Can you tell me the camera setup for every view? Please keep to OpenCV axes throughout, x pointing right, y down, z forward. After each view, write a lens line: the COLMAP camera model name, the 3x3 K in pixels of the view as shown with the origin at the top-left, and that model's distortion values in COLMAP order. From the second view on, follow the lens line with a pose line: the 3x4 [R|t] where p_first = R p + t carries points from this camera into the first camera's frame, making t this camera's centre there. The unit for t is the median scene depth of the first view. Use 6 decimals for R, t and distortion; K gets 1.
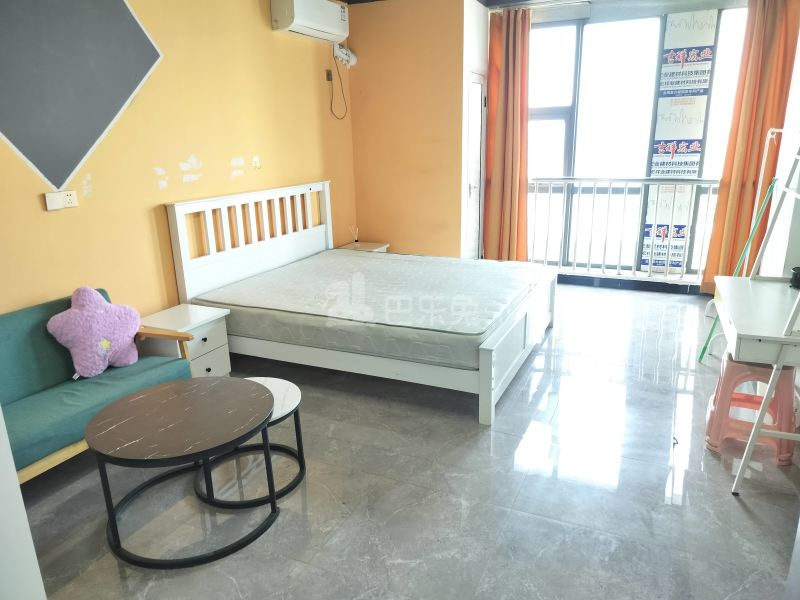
lens RADIAL K [[578.9, 0, 400.0], [0, 578.9, 300.0], [0, 0, 1]] dist [-0.000638, -0.000139]
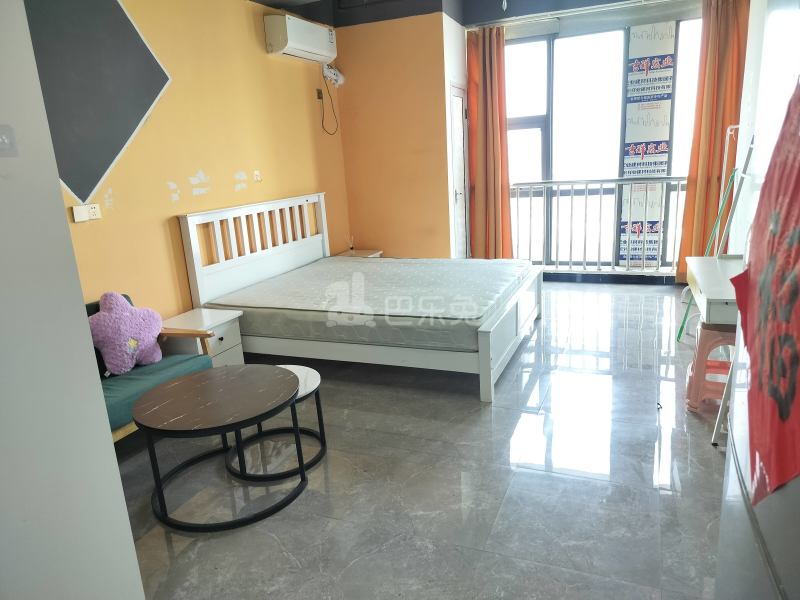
lens RADIAL K [[575.2, 0, 400.0], [0, 575.2, 300.0], [0, 0, 1]] dist [0.006197, 0.001608]
pose [[0.998545, -0.045744, 0.028557, -0.029546], [0.046610, 0.998449, -0.030443, 0.038663], [-0.027120, 0.031730, 0.999128, -0.066494]]
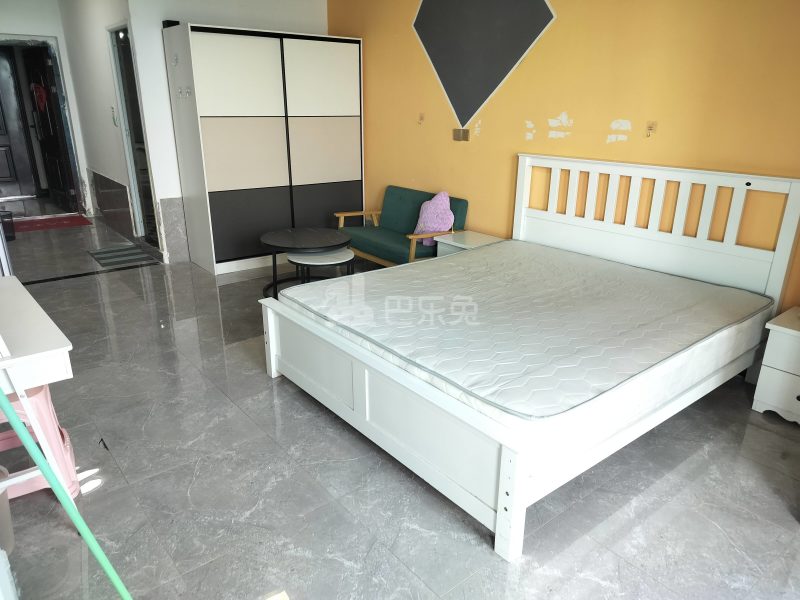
lens RADIAL K [[575.2, 0, 400.0], [0, 575.2, 300.0], [0, 0, 1]] dist [0.006197, 0.001608]
pose [[-0.446015, 0.310050, -0.839607, 0.697612], [-0.243187, 0.860810, 0.447065, -0.336777], [0.861354, 0.403579, -0.308534, 1.155133]]
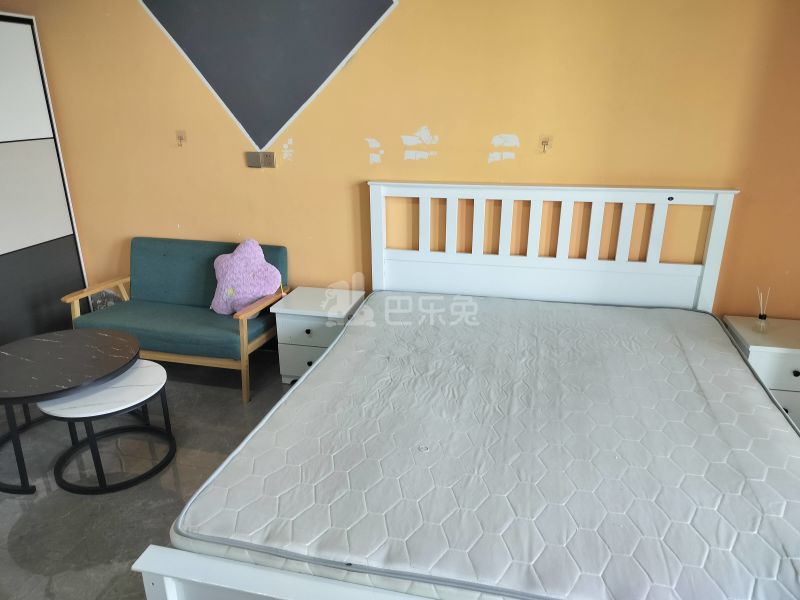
lens RADIAL K [[528.5, 0, 400.0], [0, 528.5, 300.0], [0, 0, 1]] dist [0.075319, -0.089319]
pose [[0.210933, 0.317524, -0.924492, 0.389584], [-0.279676, 0.925838, 0.254175, -0.198432], [0.936637, 0.204944, 0.284094, 0.776603]]
